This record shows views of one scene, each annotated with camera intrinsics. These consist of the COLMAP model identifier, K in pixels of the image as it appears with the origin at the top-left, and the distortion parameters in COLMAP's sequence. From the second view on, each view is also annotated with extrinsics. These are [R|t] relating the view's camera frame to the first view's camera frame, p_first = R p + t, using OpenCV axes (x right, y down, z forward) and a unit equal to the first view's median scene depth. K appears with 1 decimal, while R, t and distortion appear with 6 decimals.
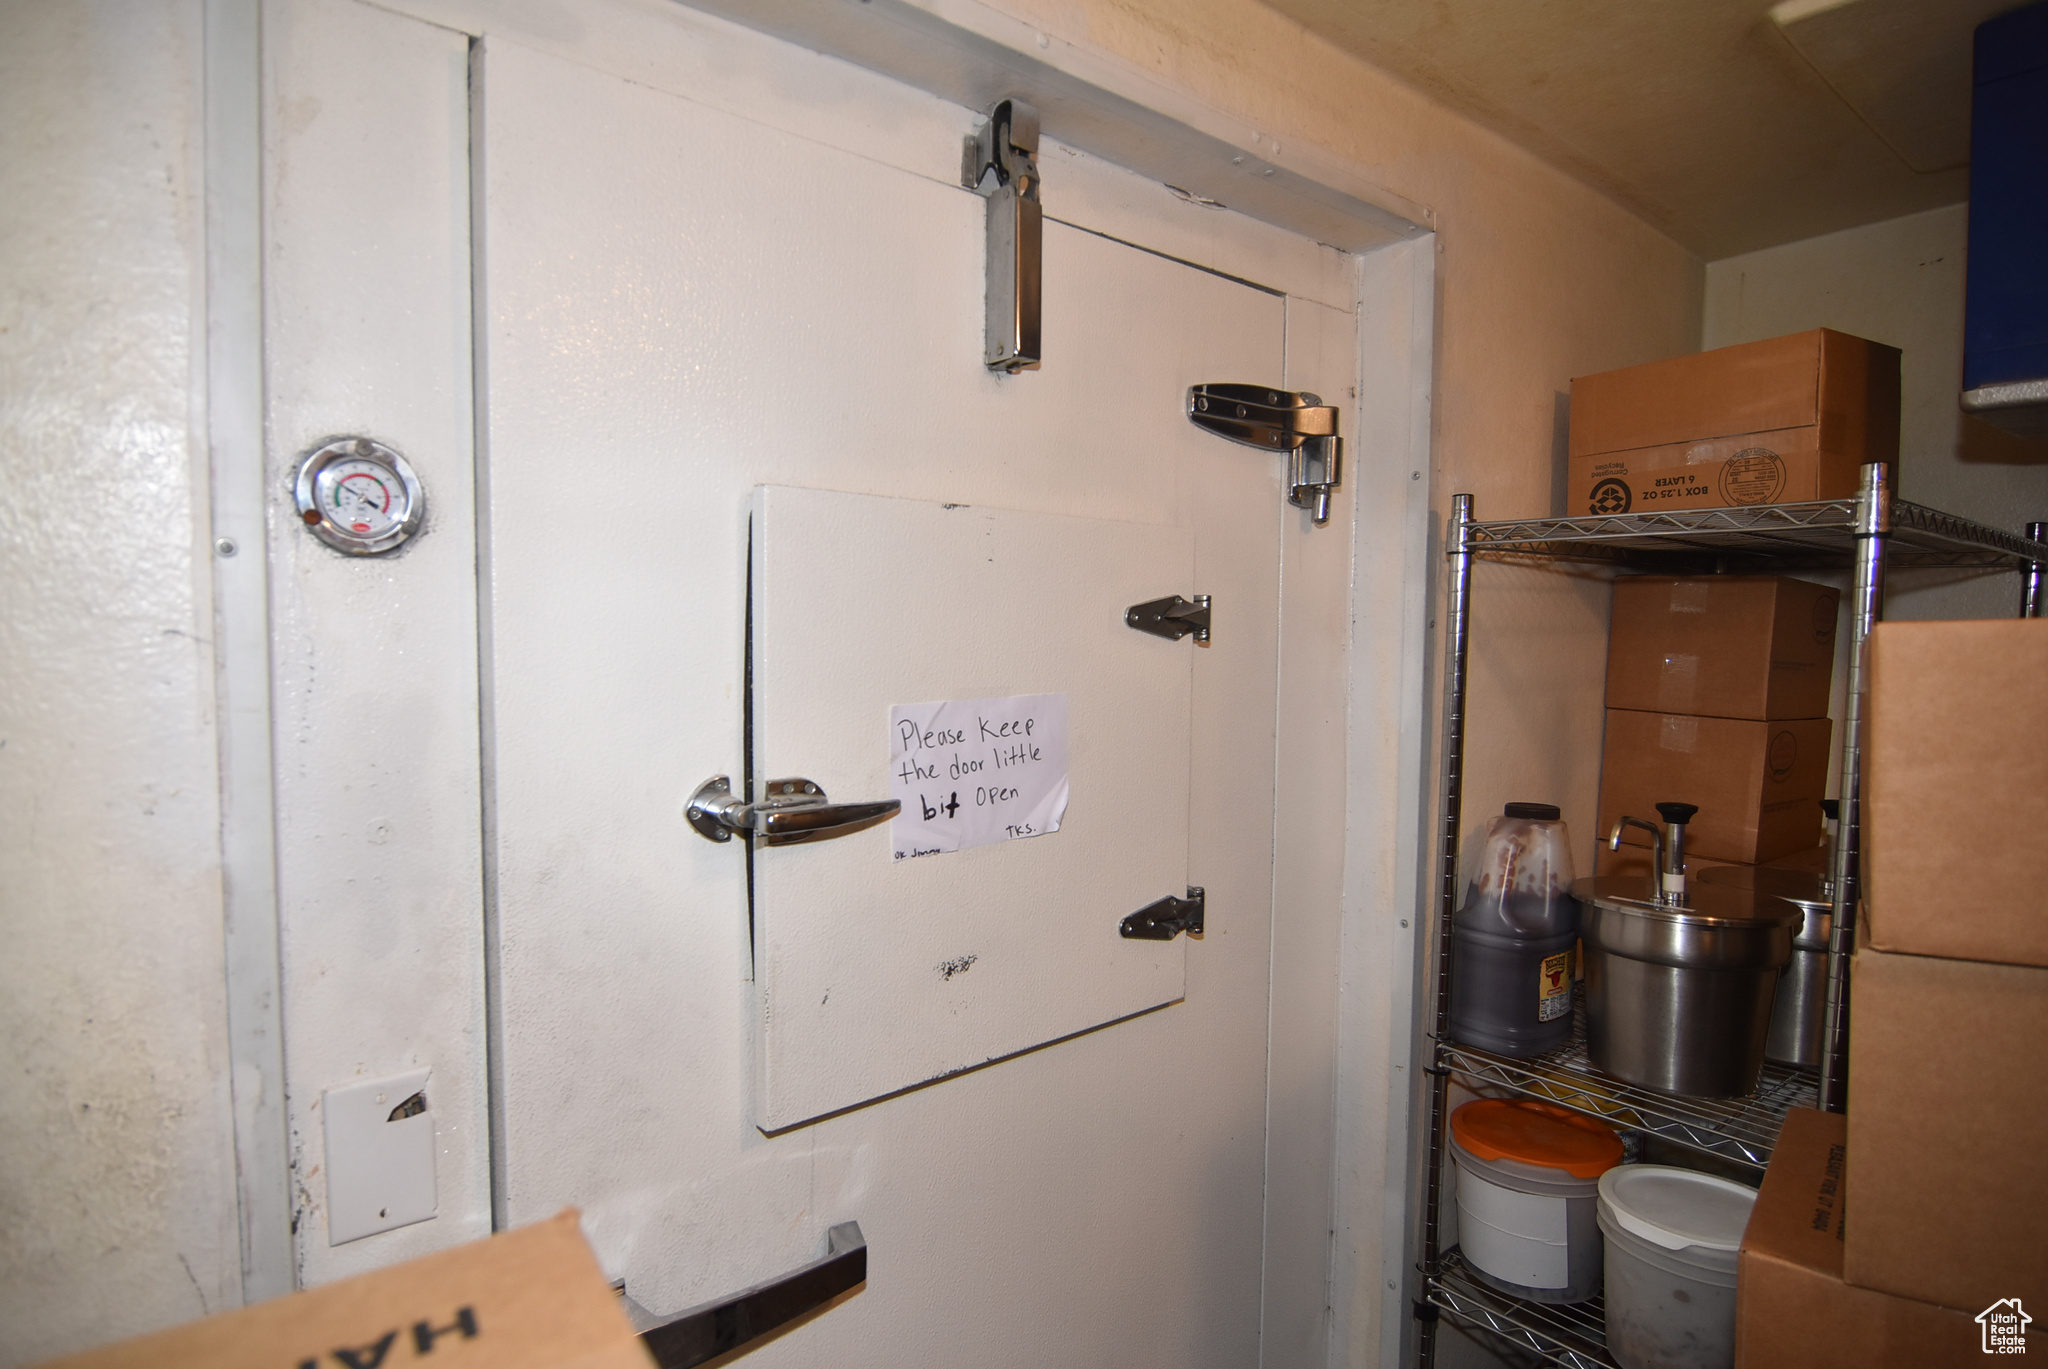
lens RADIAL K [[1106.0, 0, 1029.3], [0, 1106.0, 703.4], [0, 0, 1]] dist [-0.013286, -0.004644]
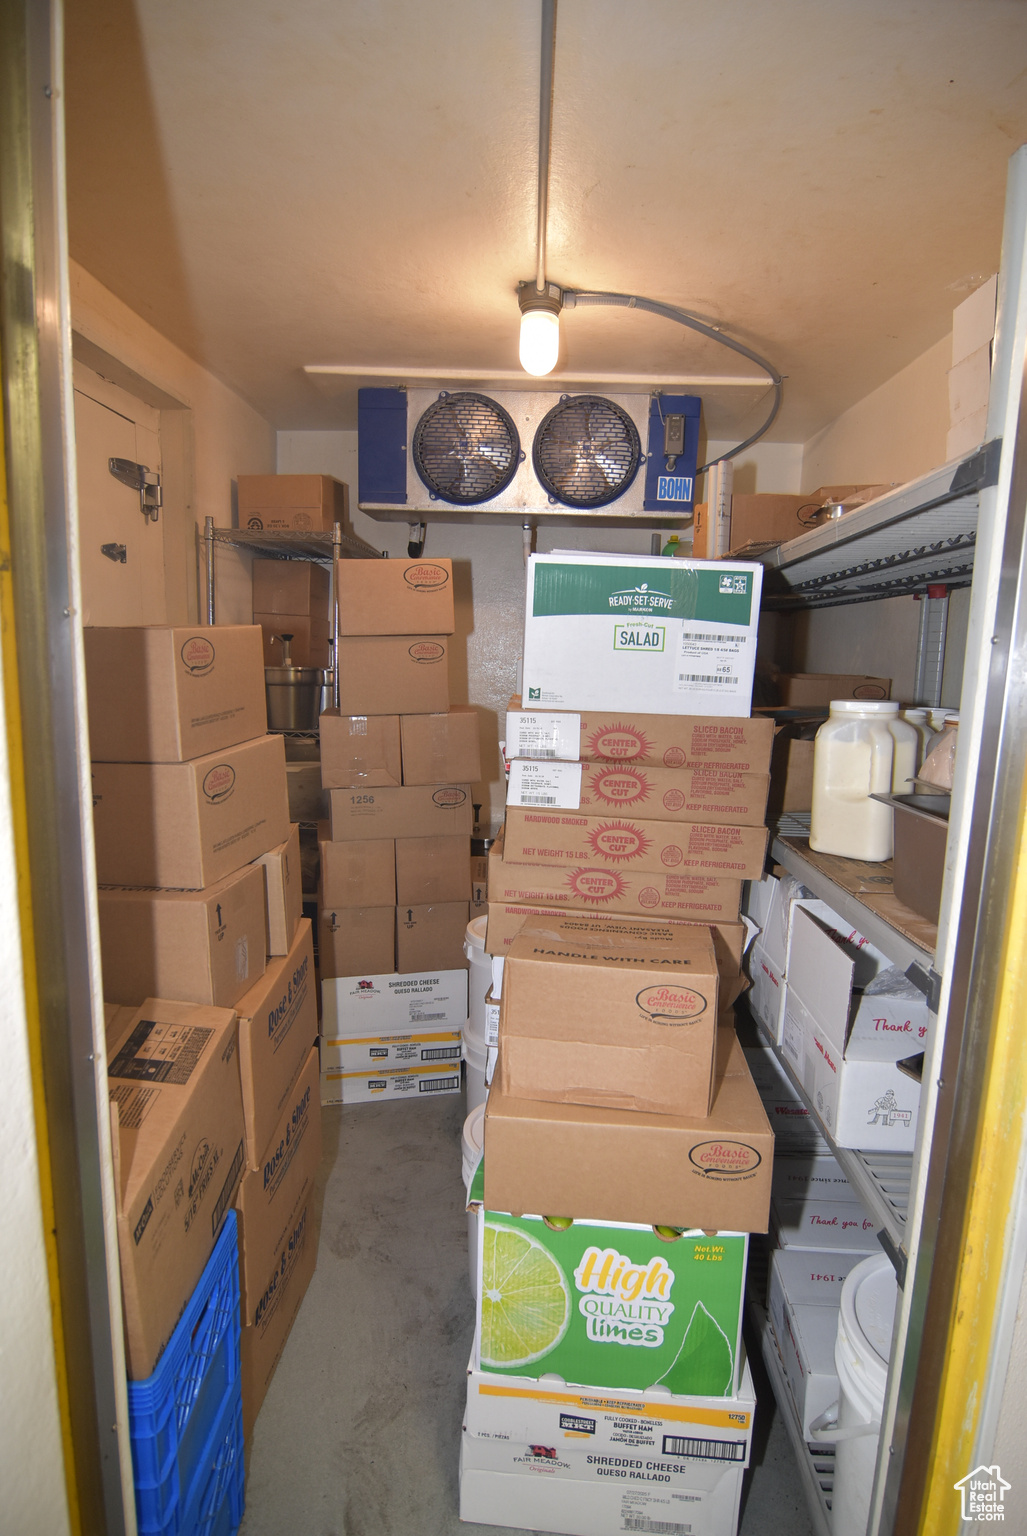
lens RADIAL K [[829.5, 0, 522.3], [0, 829.5, 771.0], [0, 0, 1]] dist [-0.013286, -0.004644]
pose [[0.650162, -0.100282, 0.753149, -0.681449], [0.024253, 0.993486, 0.111346, 0.216052], [-0.759408, -0.054127, 0.648359, -0.897369]]
